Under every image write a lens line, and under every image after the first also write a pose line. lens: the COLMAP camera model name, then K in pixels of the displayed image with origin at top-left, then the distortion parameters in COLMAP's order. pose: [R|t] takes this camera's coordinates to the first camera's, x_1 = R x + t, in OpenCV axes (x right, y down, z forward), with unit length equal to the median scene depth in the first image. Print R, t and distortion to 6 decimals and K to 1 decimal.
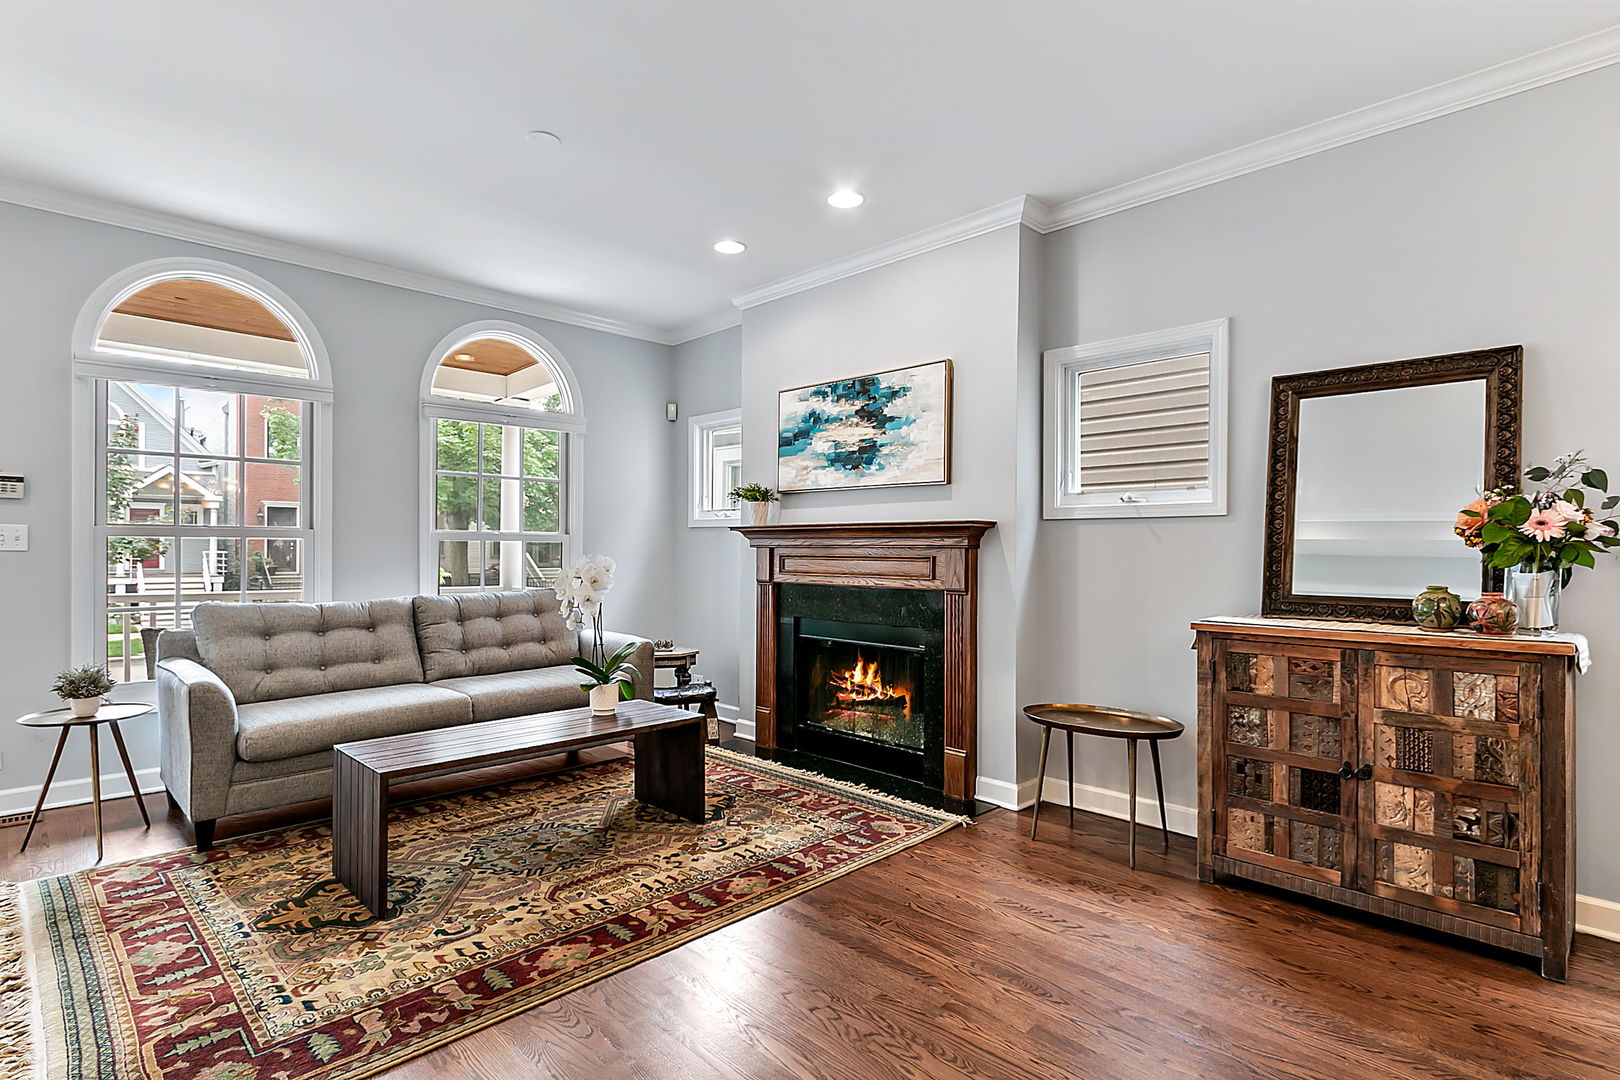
lens RADIAL K [[801.2, 0, 813.2], [0, 801.2, 546.6], [0, 0, 1]] dist [0.001024, -0.001973]
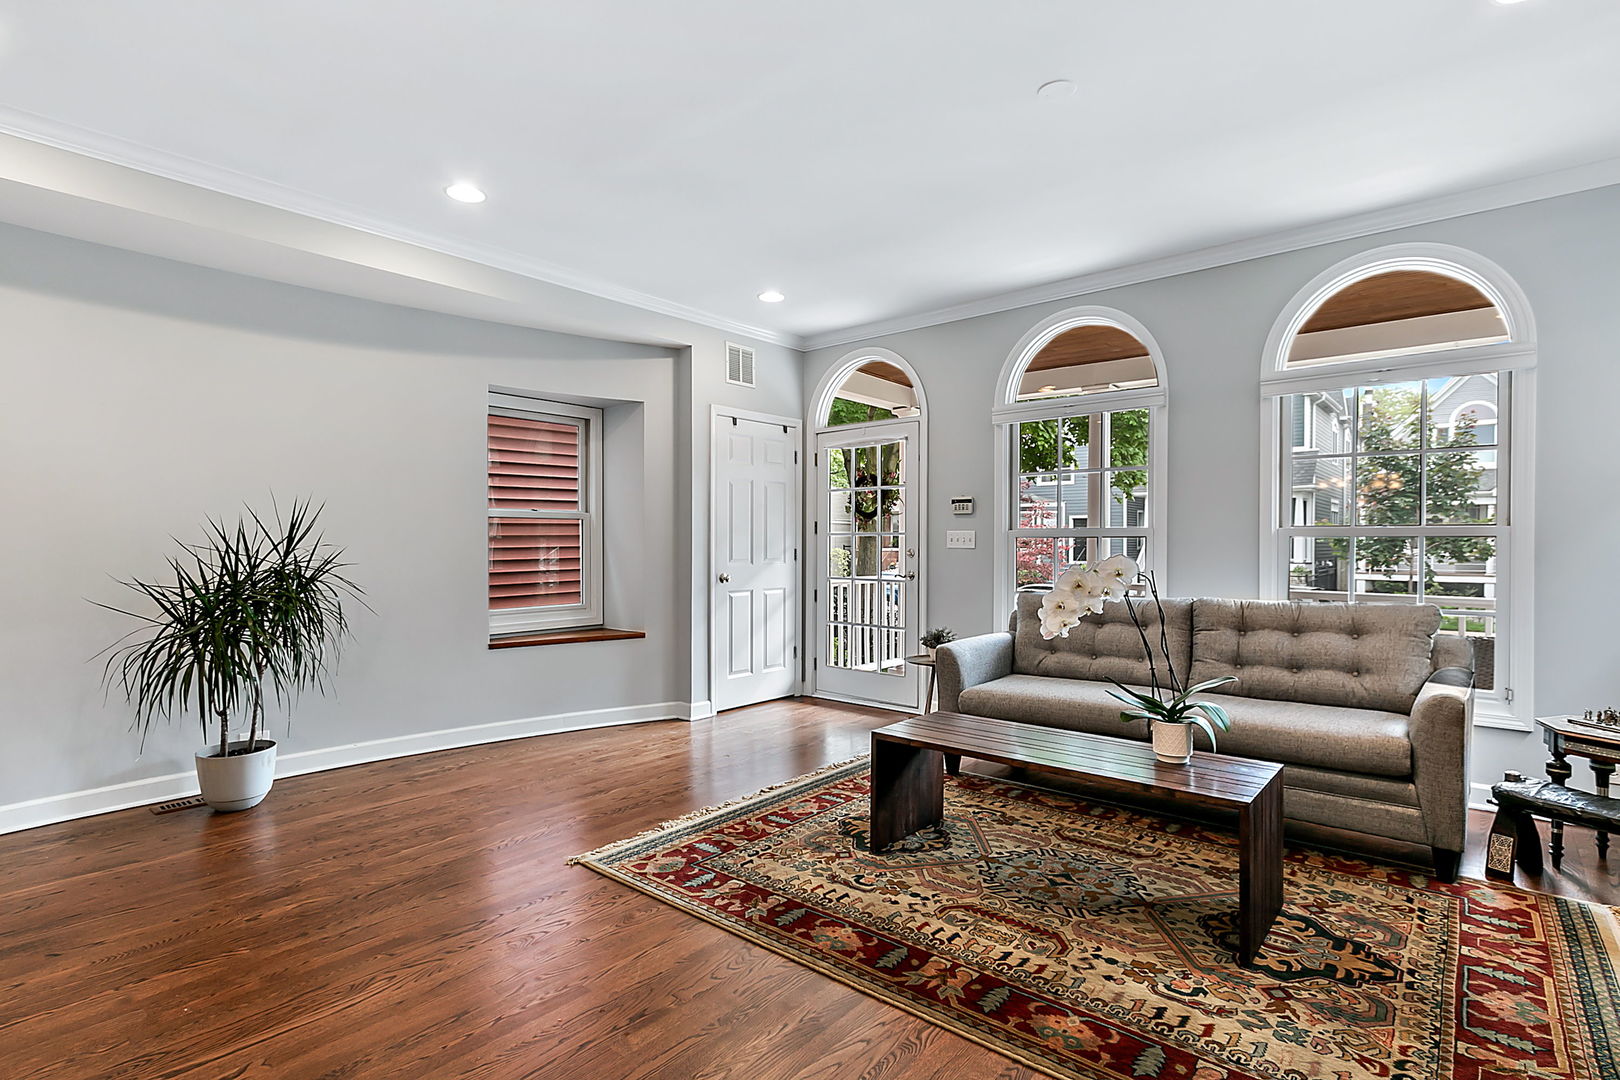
lens RADIAL K [[801.2, 0, 813.2], [0, 801.2, 546.6], [0, 0, 1]] dist [0.001024, -0.001973]
pose [[0.076298, -0.000614, -0.997085, 0.603272], [0.001712, 0.999998, -0.000484, 0.003230], [0.997084, -0.001670, 0.076299, 0.744142]]
